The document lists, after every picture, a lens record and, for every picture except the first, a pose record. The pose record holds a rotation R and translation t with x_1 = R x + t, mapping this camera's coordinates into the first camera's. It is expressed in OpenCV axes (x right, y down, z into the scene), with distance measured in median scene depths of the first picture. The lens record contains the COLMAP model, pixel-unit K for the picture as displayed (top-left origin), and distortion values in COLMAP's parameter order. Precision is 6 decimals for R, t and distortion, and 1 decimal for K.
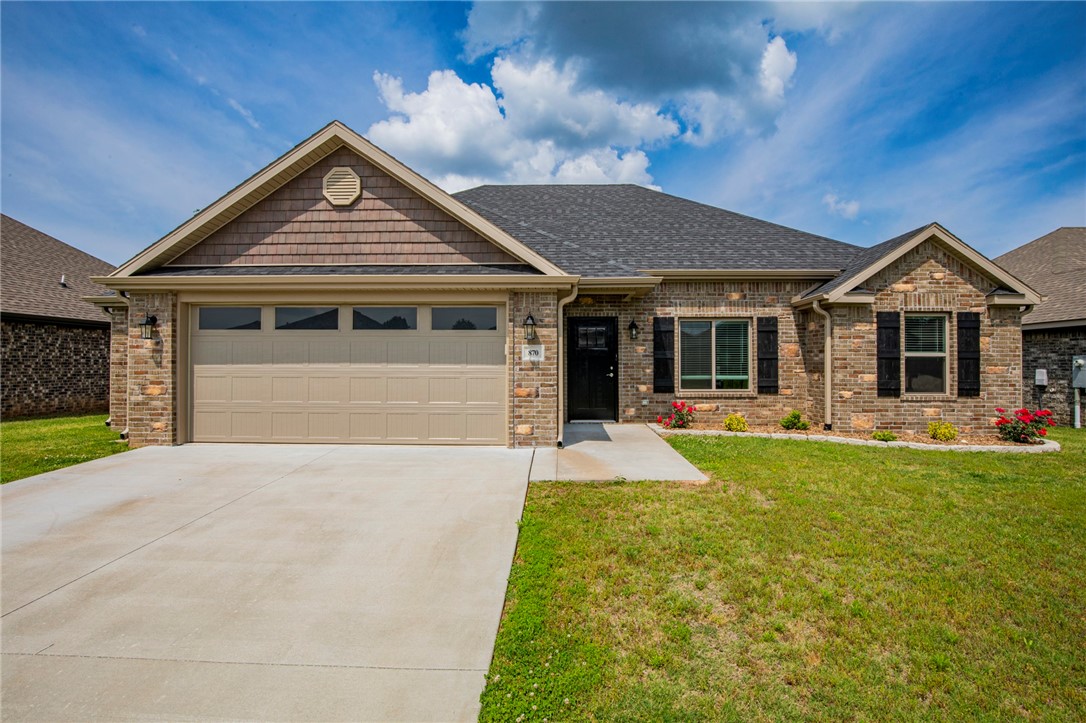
lens RADIAL K [[534.5, 0, 543.0], [0, 534.5, 361.5], [0, 0, 1]] dist [-0.002649, -0.000436]
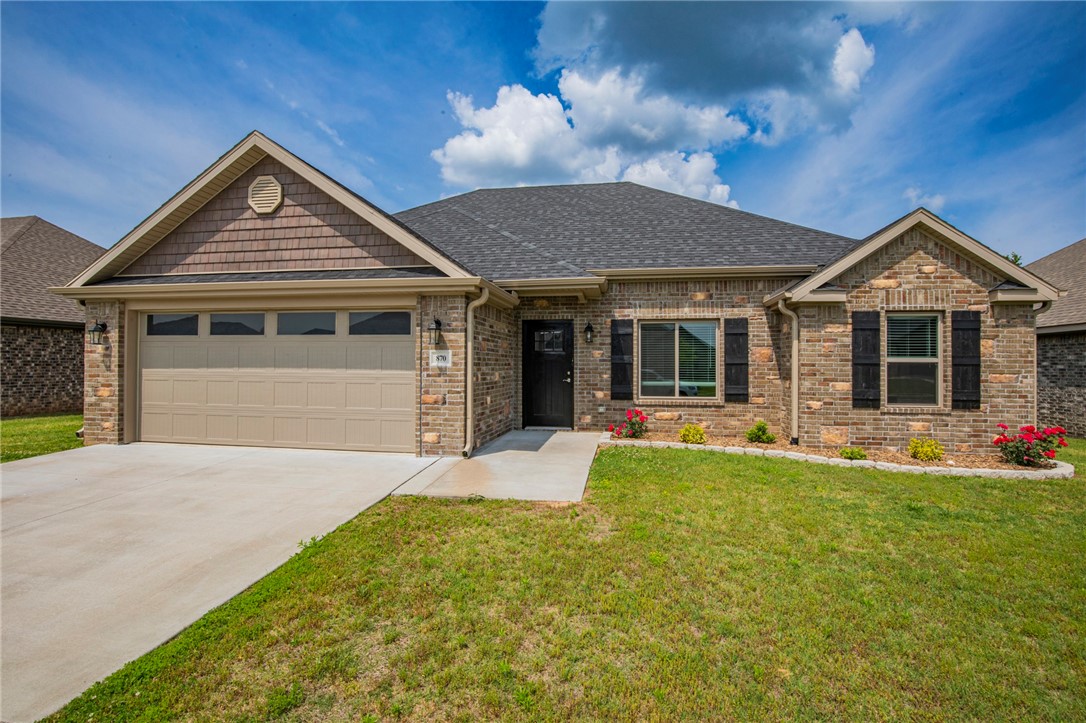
lens RADIAL K [[516.5, 0, 543.0], [0, 516.5, 361.5], [0, 0, 1]] dist [-0.008291, 0.000559]
pose [[0.989686, 0.002826, -0.143225, 0.242816], [-0.003107, 0.999994, -0.001737, -0.007531], [0.143219, 0.002164, 0.989689, 0.085803]]
